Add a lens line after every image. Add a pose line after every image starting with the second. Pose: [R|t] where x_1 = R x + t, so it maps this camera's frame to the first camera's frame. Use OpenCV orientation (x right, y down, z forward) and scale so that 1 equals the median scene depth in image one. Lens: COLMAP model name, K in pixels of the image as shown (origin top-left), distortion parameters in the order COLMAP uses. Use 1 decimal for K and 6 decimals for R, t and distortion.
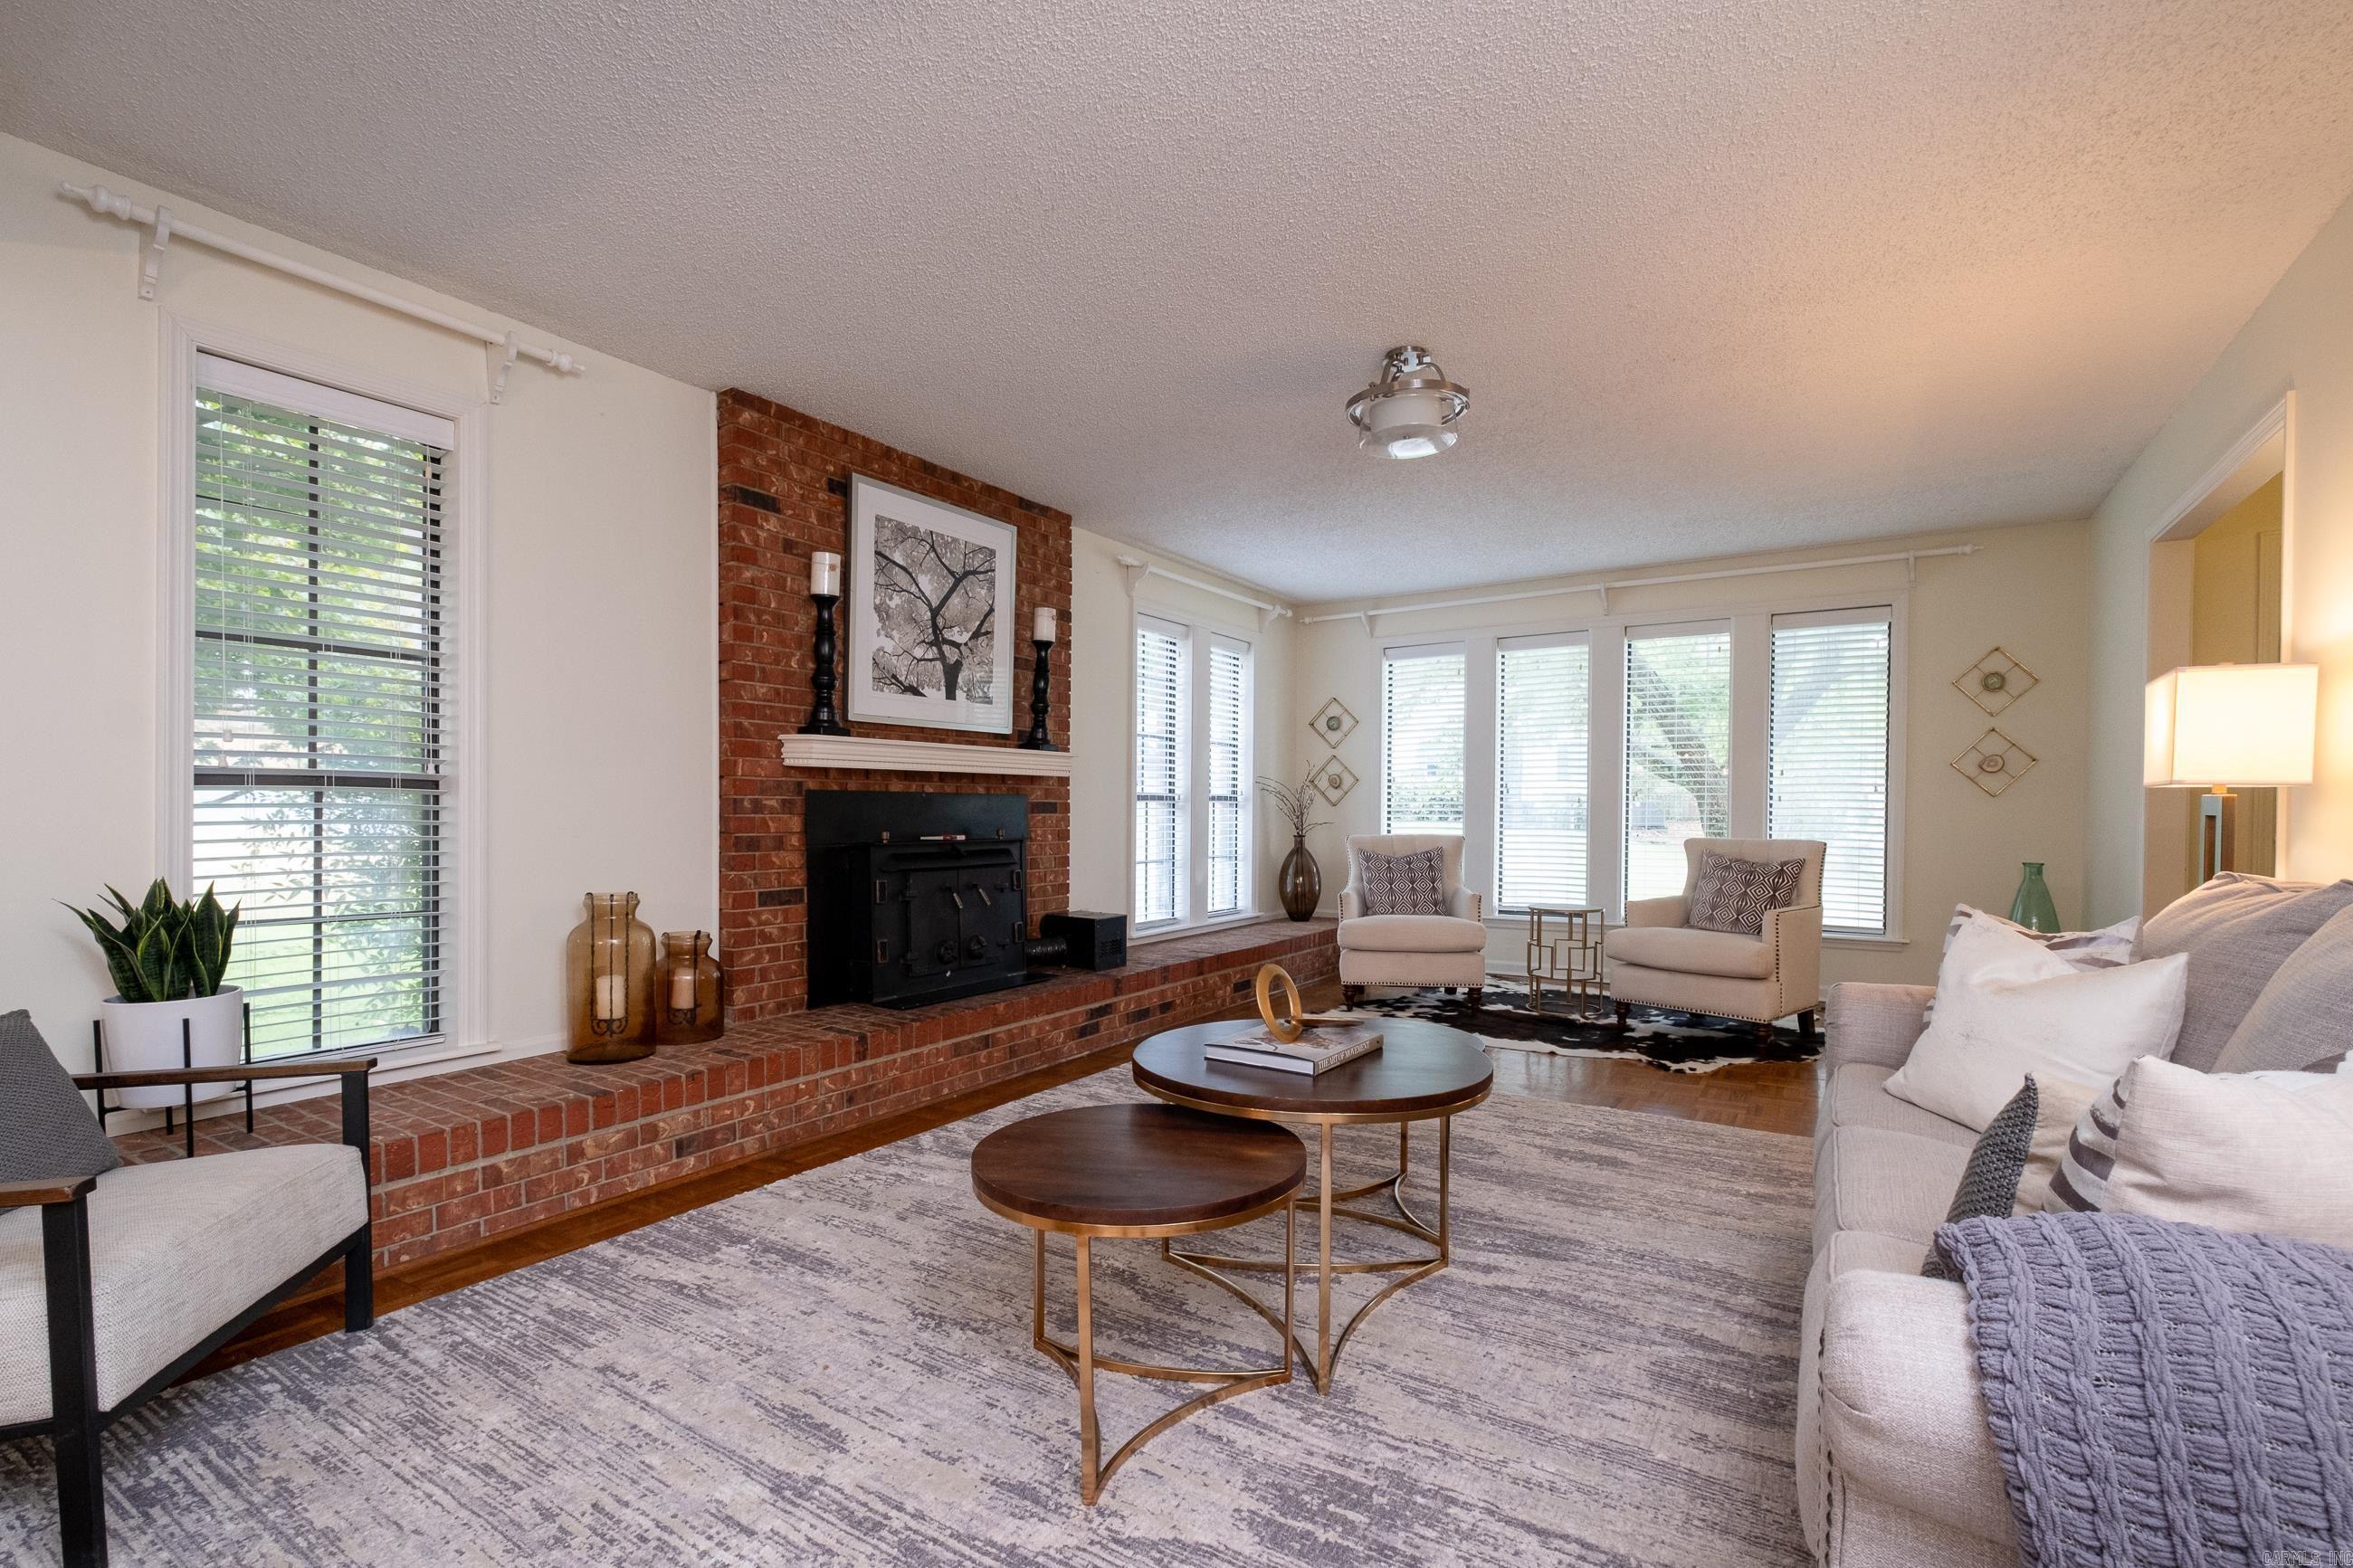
lens RADIAL K [[1064.4, 0, 1179.3], [0, 1064.4, 821.9], [0, 0, 1]] dist [0.001212, 0.000056]
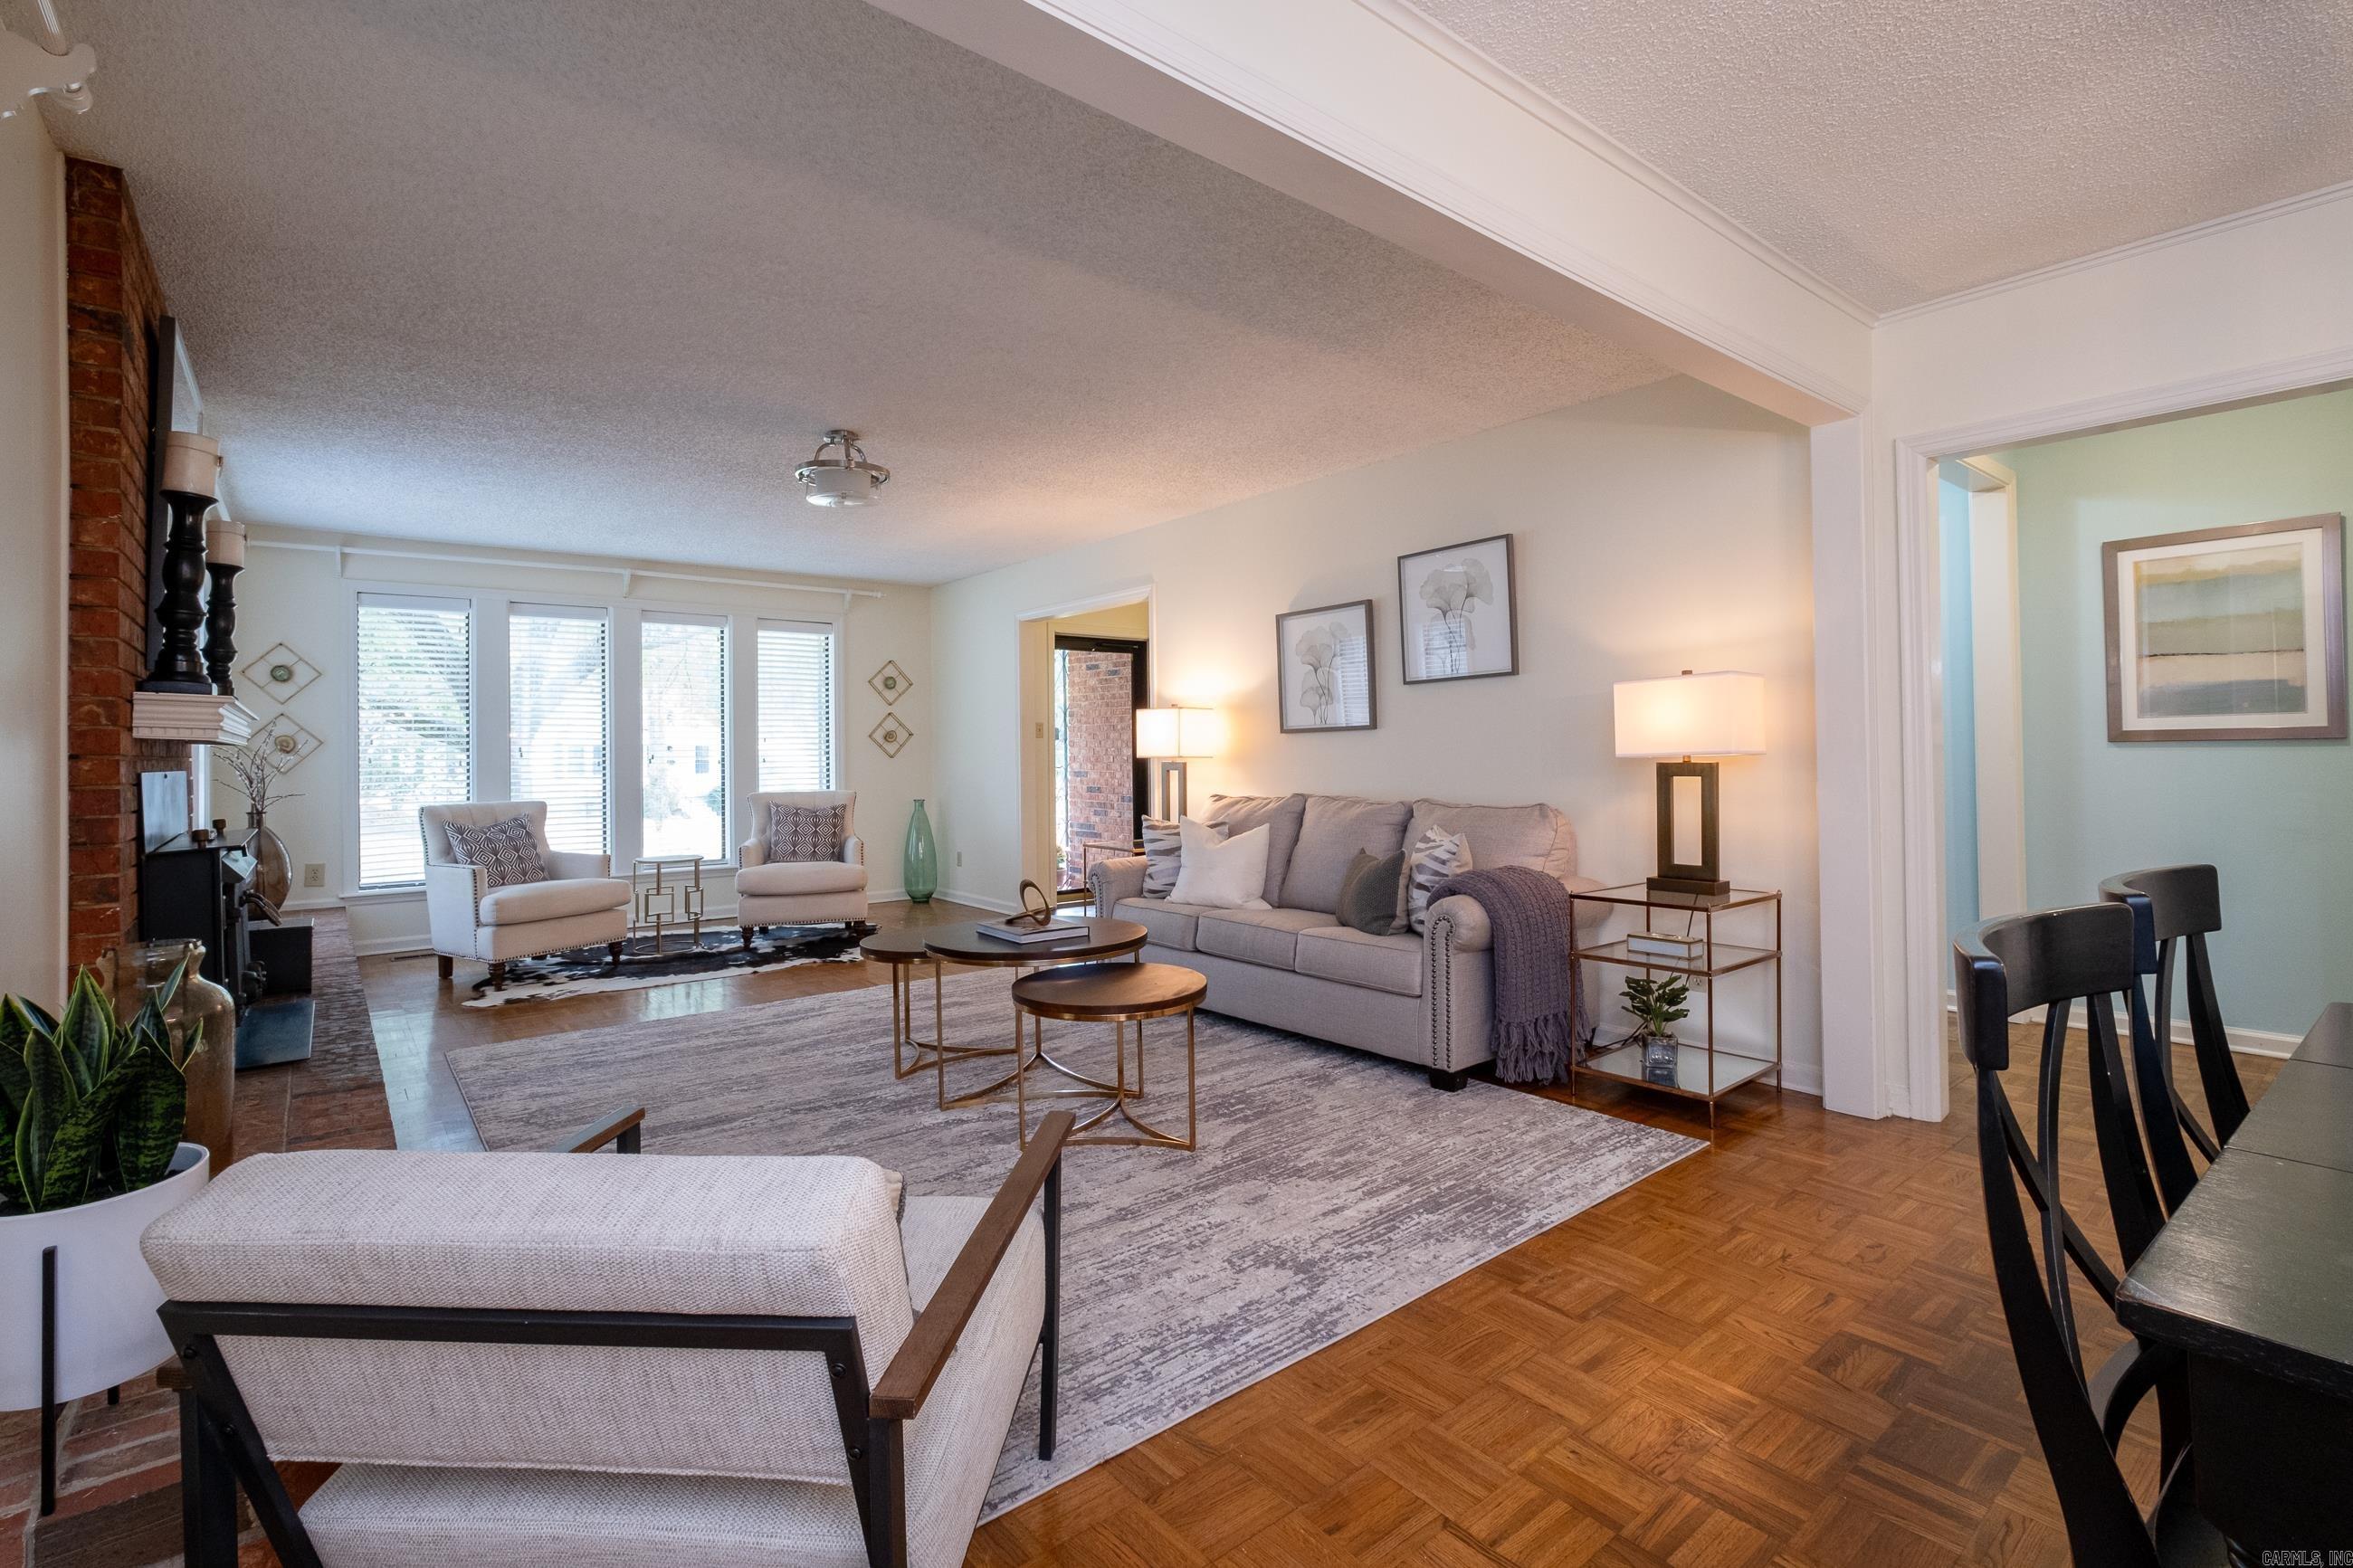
lens RADIAL K [[1057.1, 0, 1178.6], [0, 1057.1, 777.2], [0, 0, 1]] dist [-0.000950, -0.000179]
pose [[0.320526, -0.030276, 0.946756, -0.639141], [0.022067, 0.999456, 0.024490, -0.027377], [-0.946983, 0.013043, 0.321020, 0.137670]]
